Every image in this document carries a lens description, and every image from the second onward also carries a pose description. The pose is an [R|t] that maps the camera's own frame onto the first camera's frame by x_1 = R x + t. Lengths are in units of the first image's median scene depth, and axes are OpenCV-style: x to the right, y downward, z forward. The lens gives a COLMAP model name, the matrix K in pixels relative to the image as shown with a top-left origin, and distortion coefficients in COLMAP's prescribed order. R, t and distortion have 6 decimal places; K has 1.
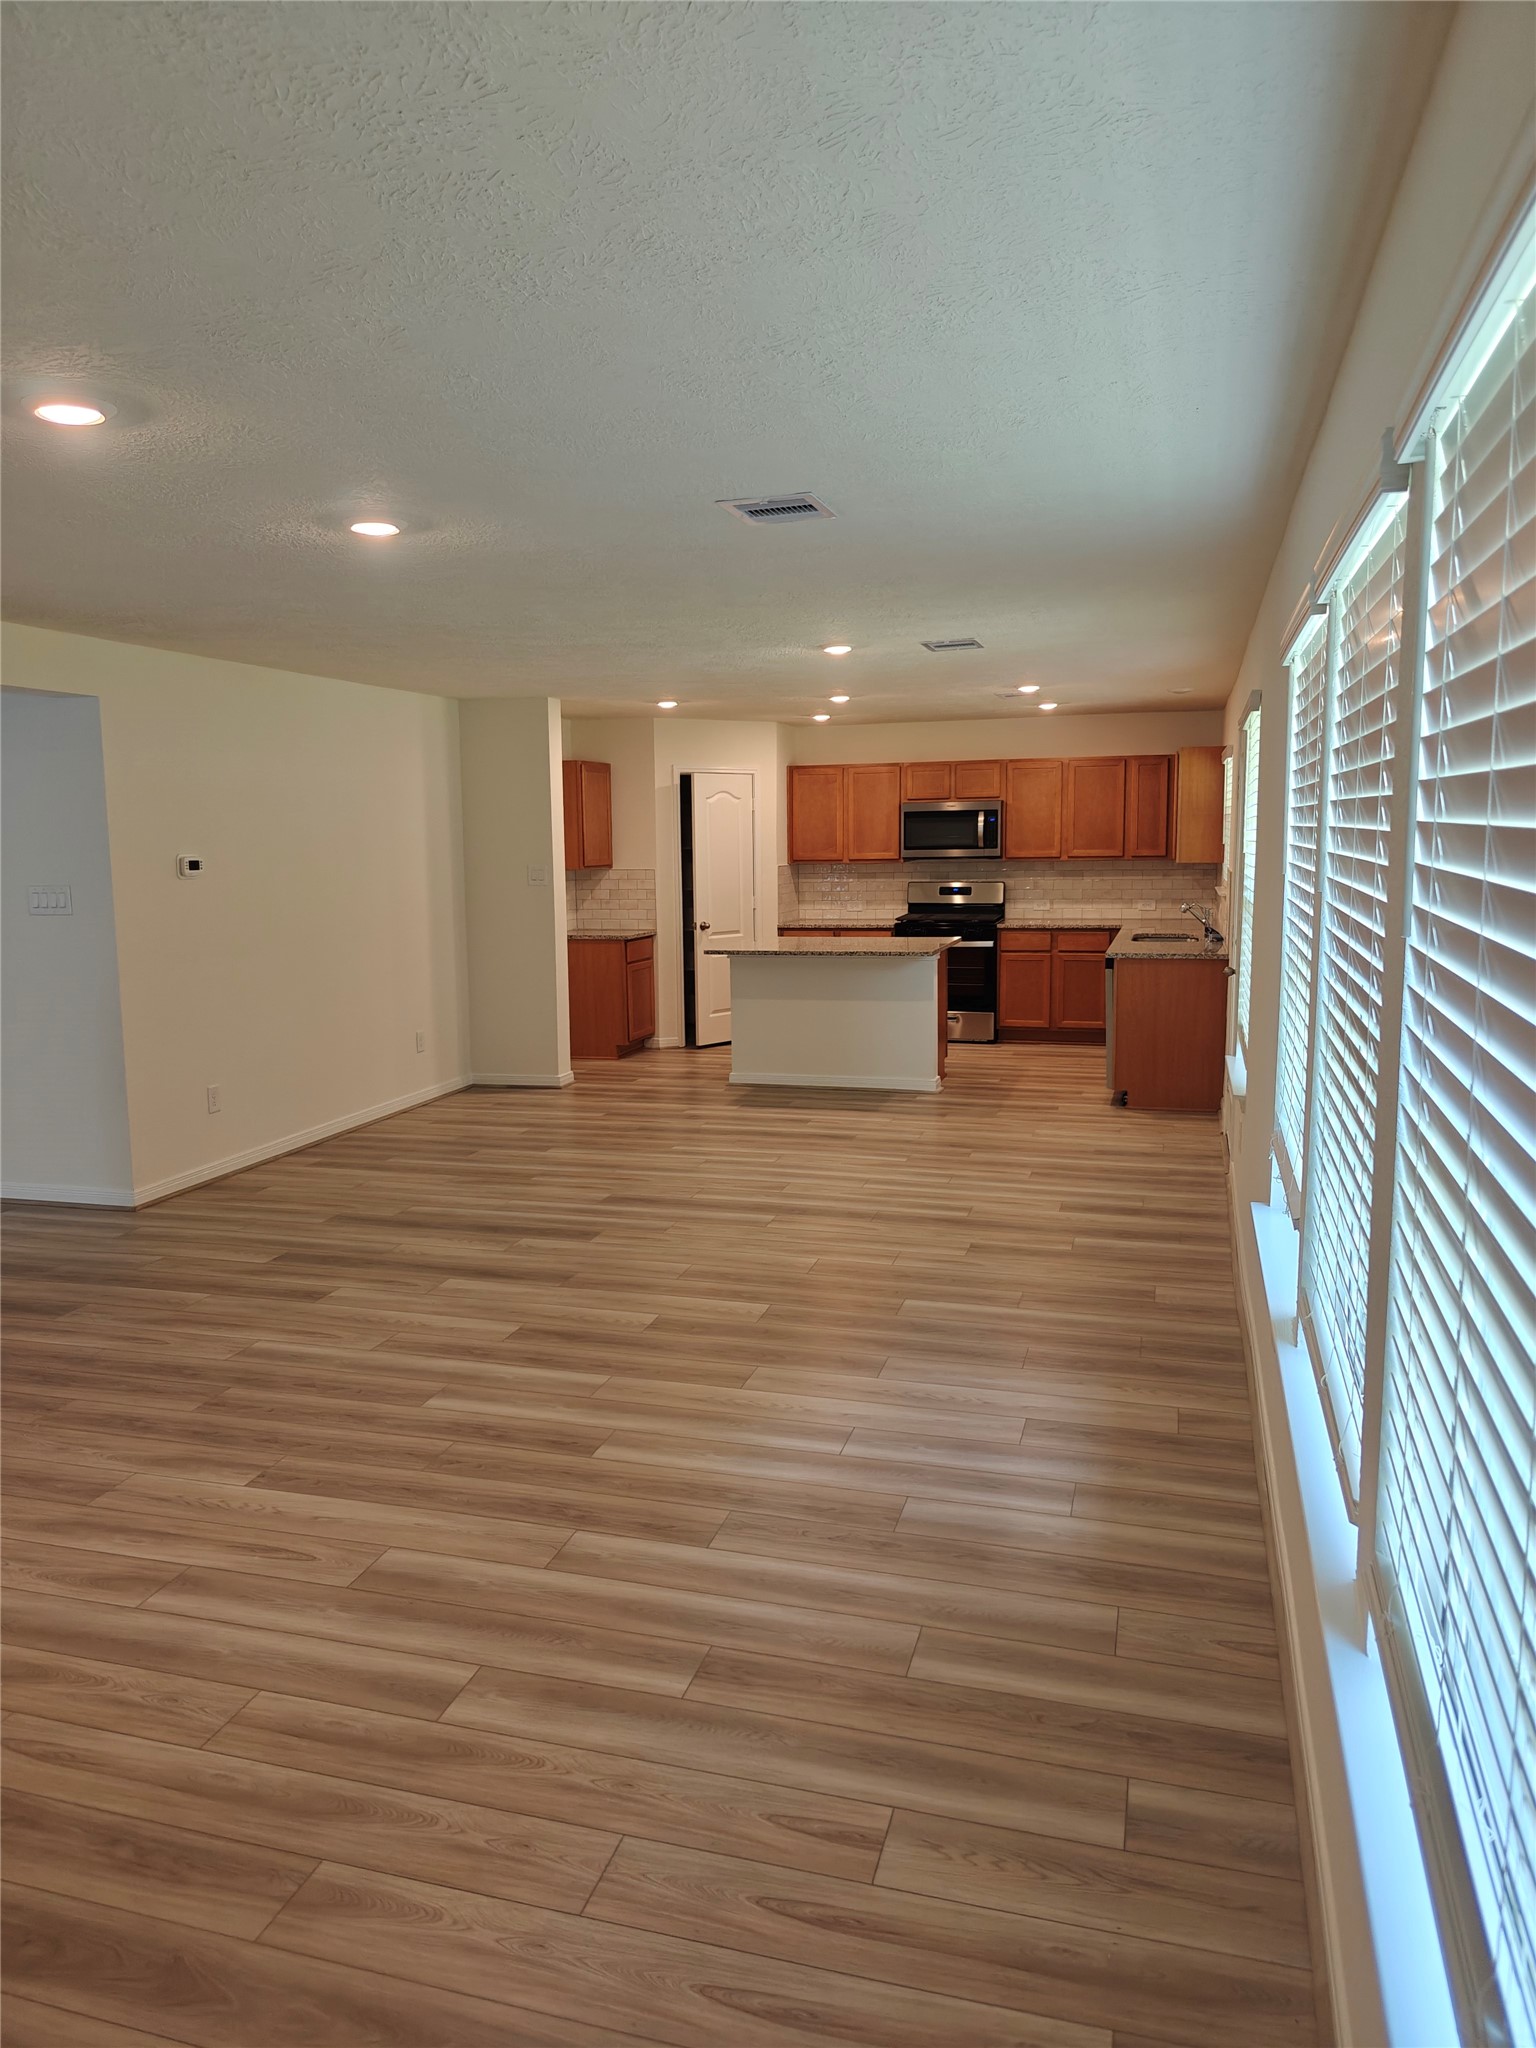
lens RADIAL K [[1418.6, 0, 768.0], [0, 1418.6, 1024.0], [0, 0, 1]] dist [0.029244, -0.039238]
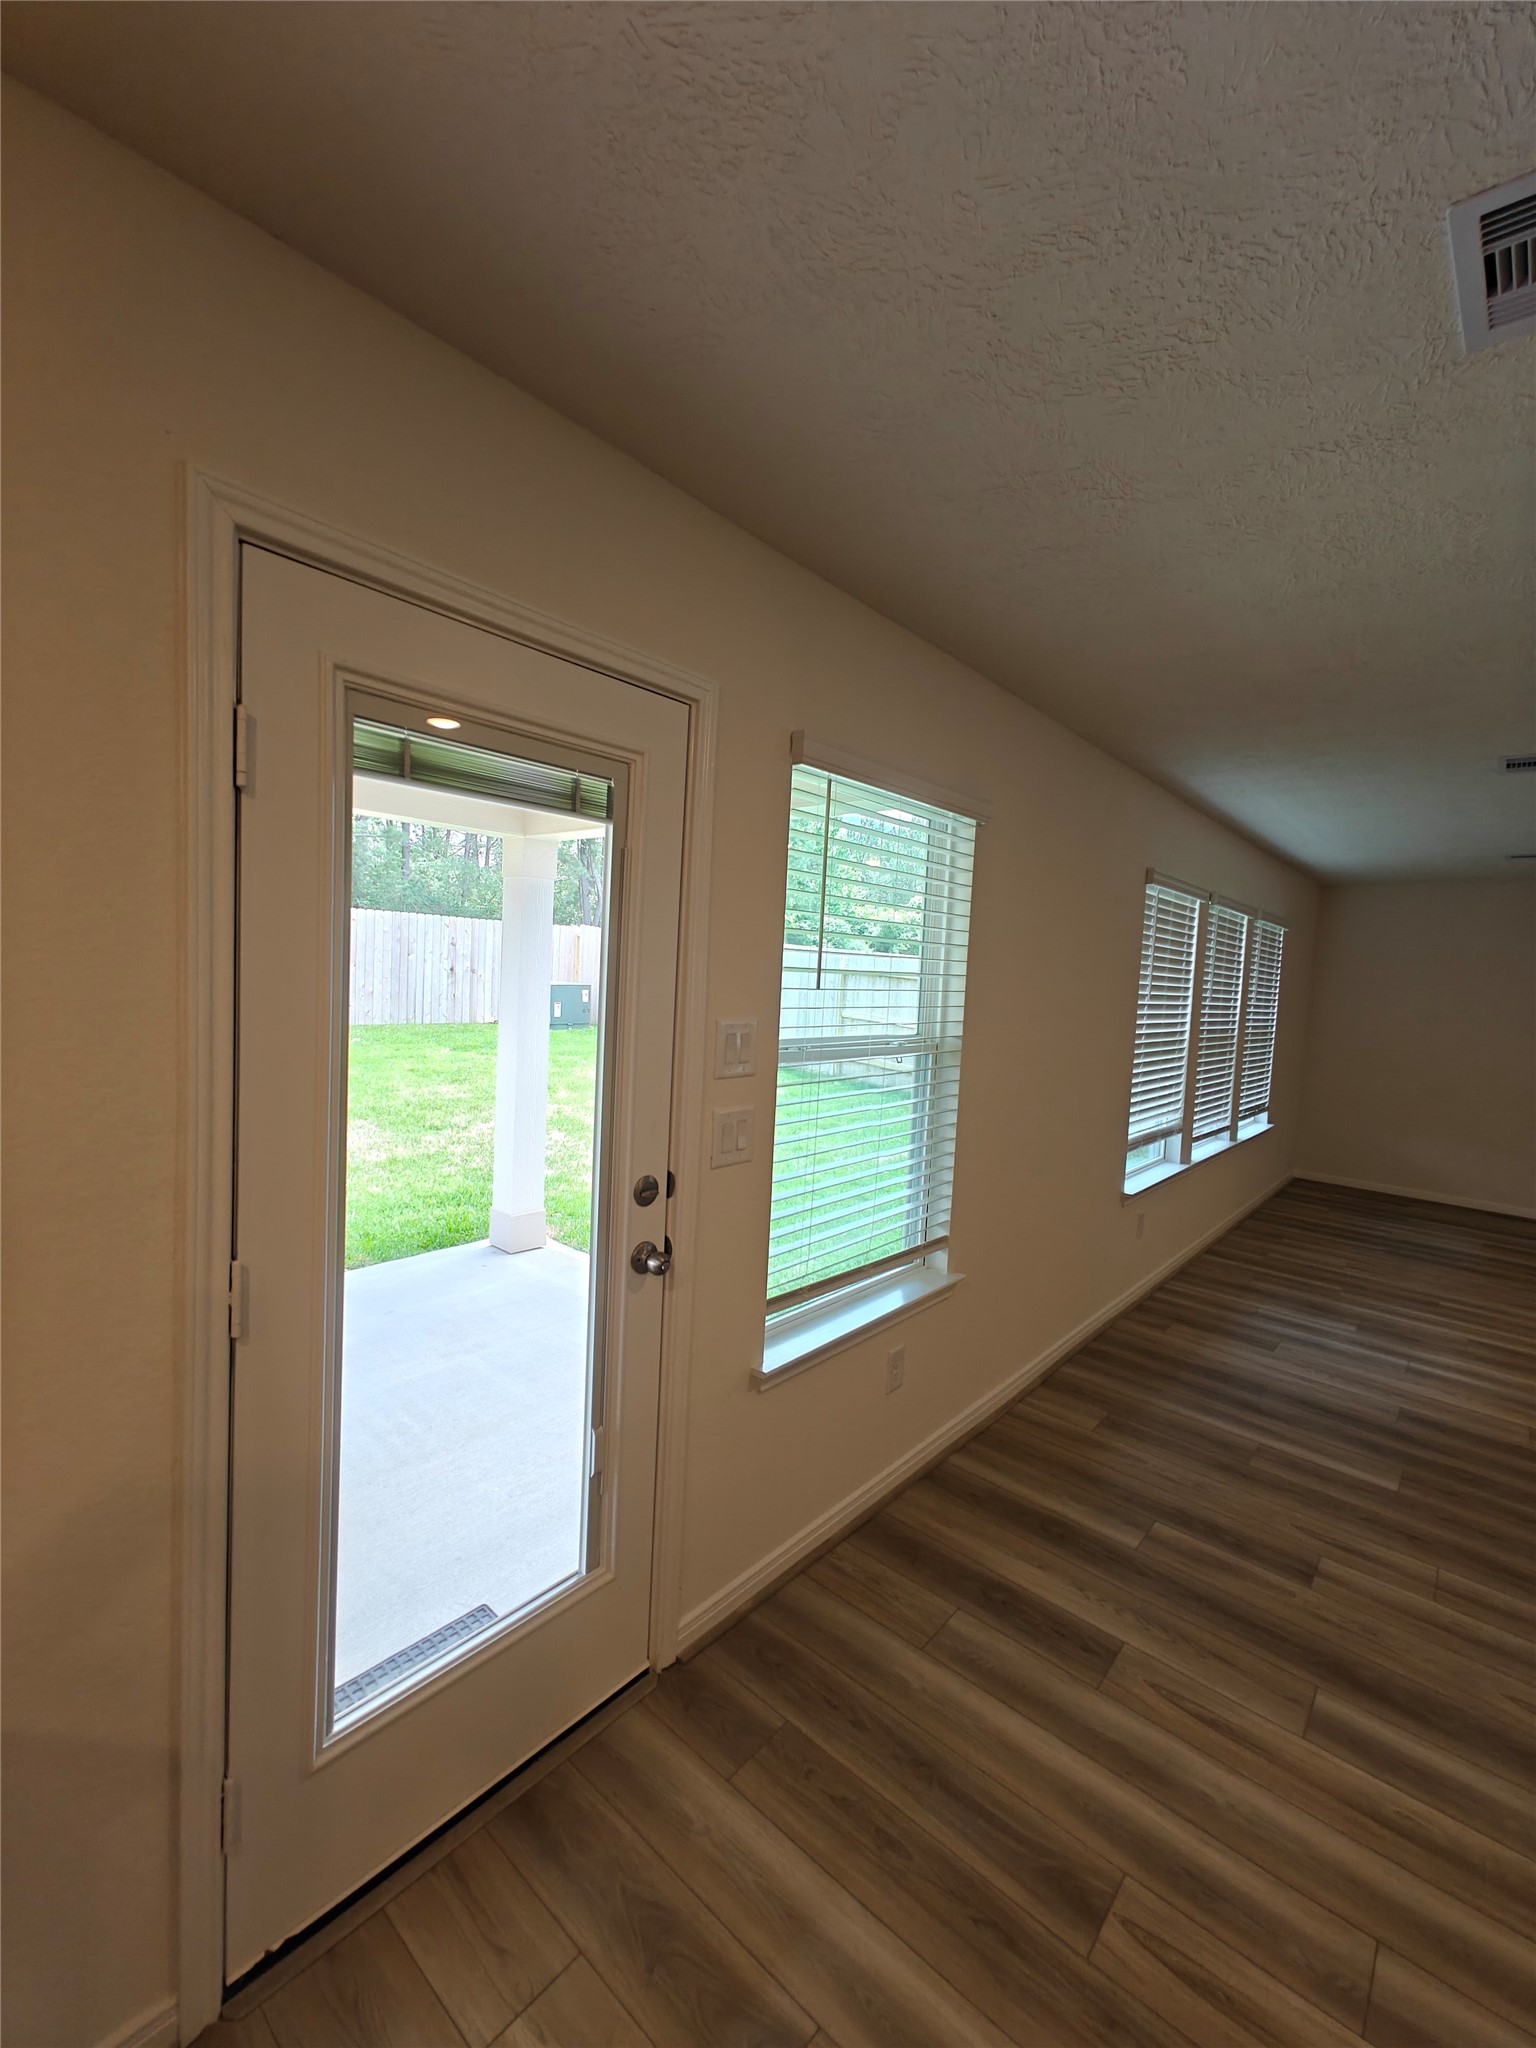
lens RADIAL K [[865.1, 0, 768.0], [0, 865.1, 1024.0], [0, 0, 1]] dist [0.024634, -0.009814]
pose [[-0.910194, -0.055715, 0.410418, 0.321835], [0.019181, 0.984178, 0.176141, -0.262560], [-0.413738, 0.168195, -0.894724, 2.084006]]
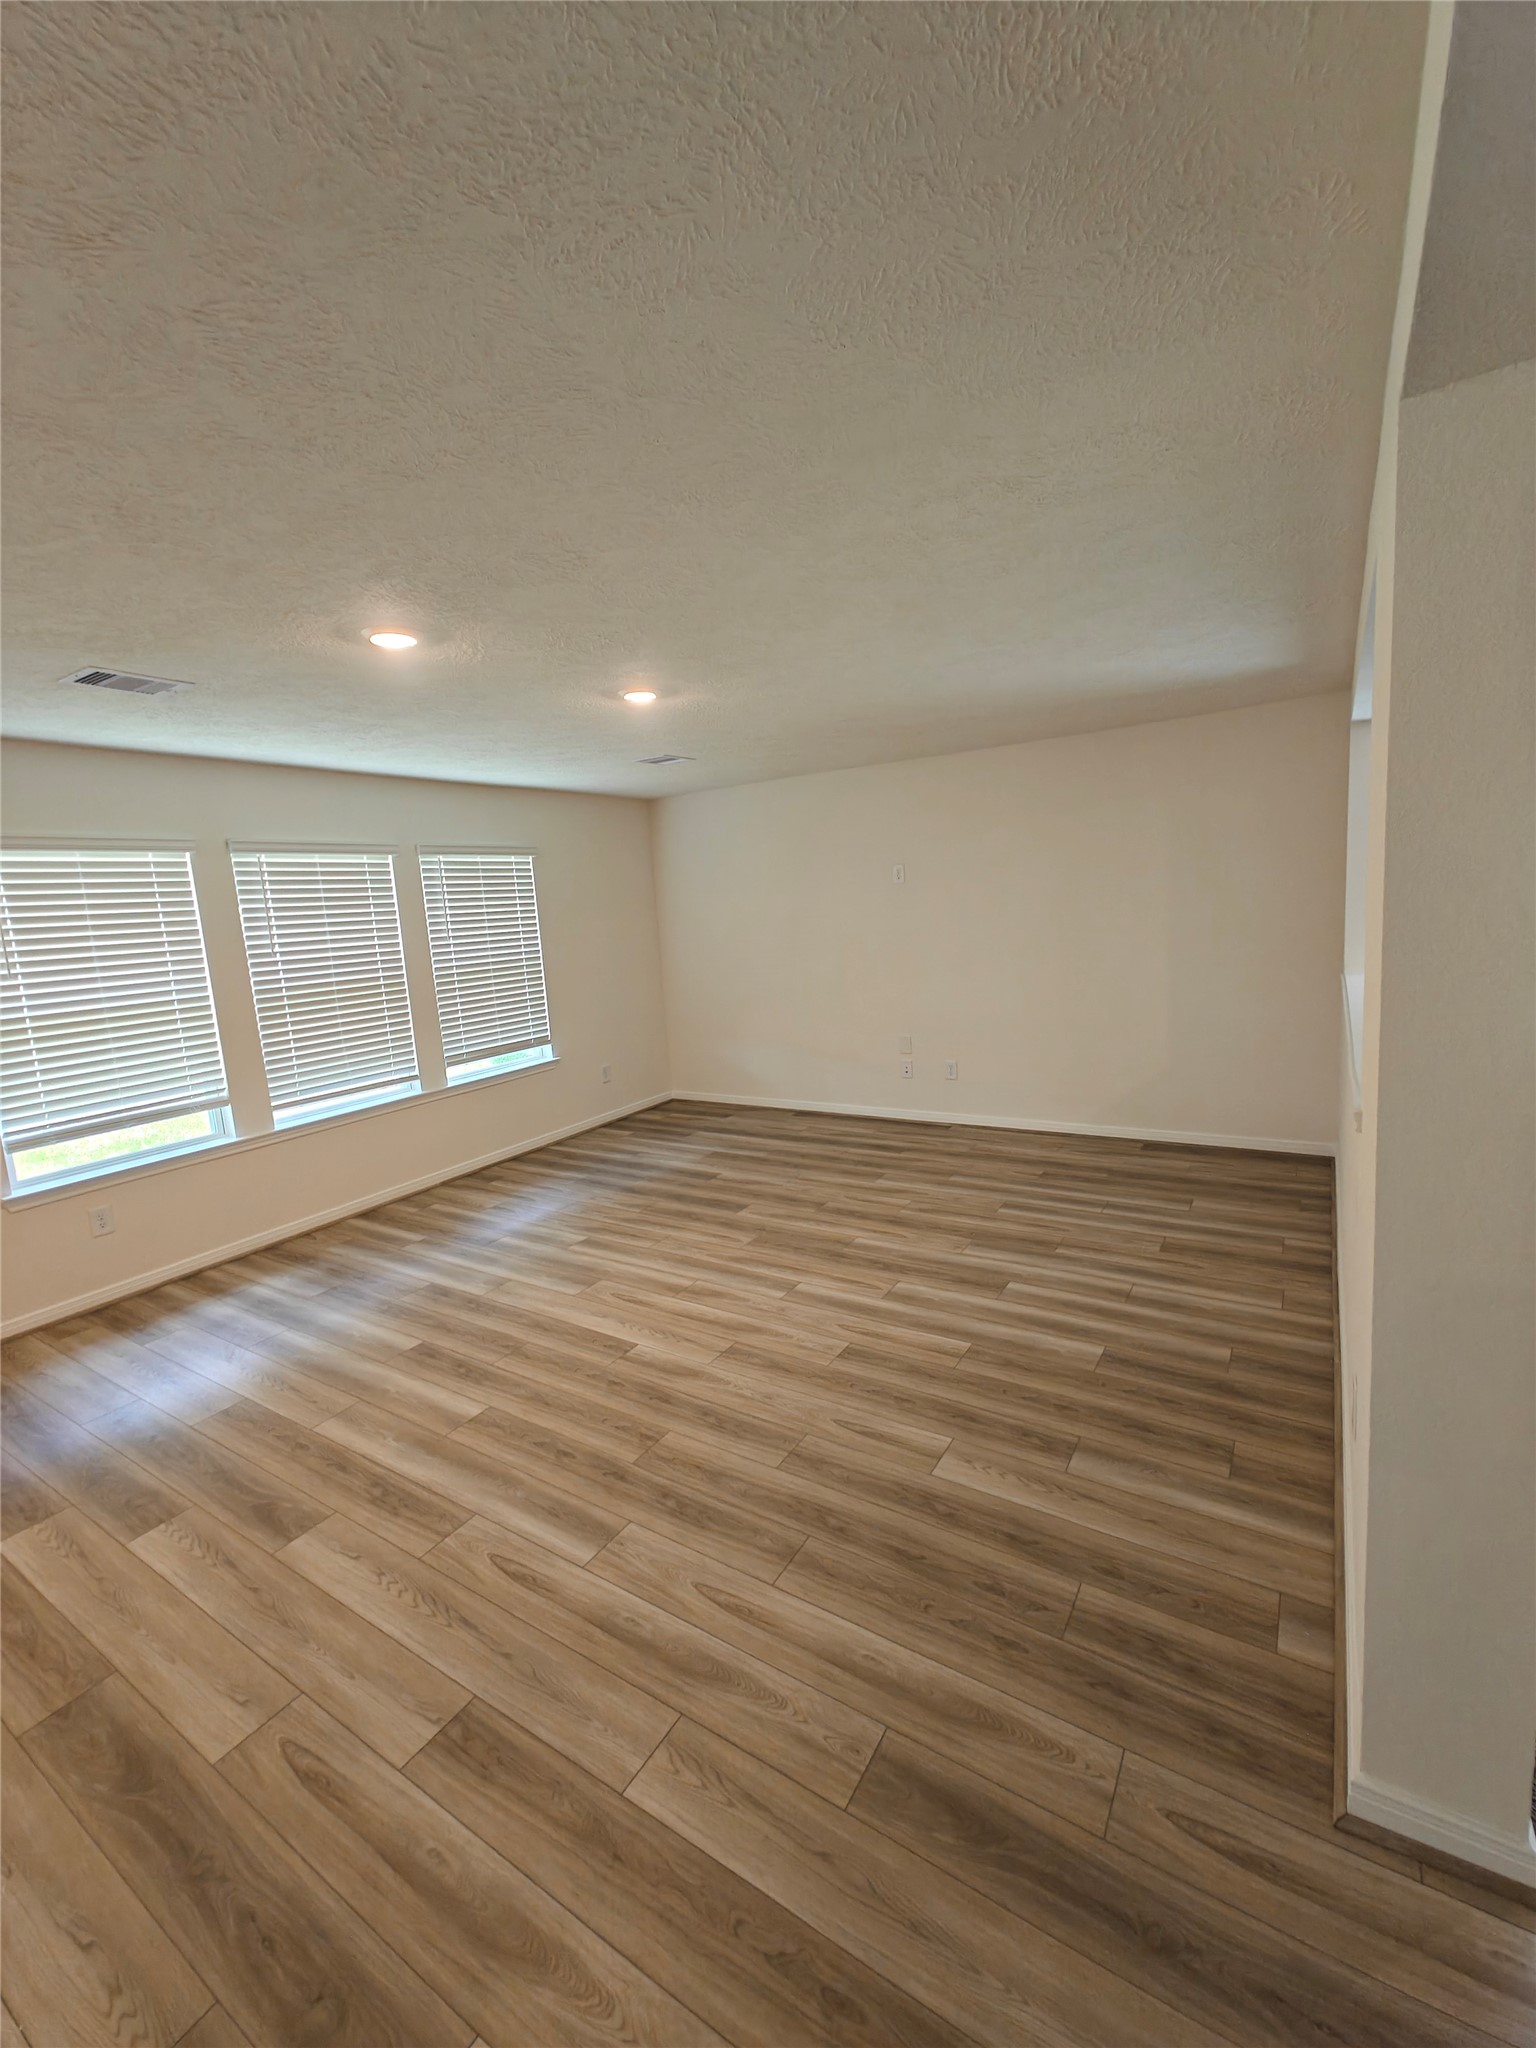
lens RADIAL K [[865.1, 0, 768.0], [0, 865.1, 1024.0], [0, 0, 1]] dist [0.024634, -0.009814]
pose [[-0.956928, 0.041301, 0.287373, -0.732625], [0.119113, 0.958538, 0.258876, -0.205543], [-0.264766, 0.281956, -0.922171, 1.619616]]
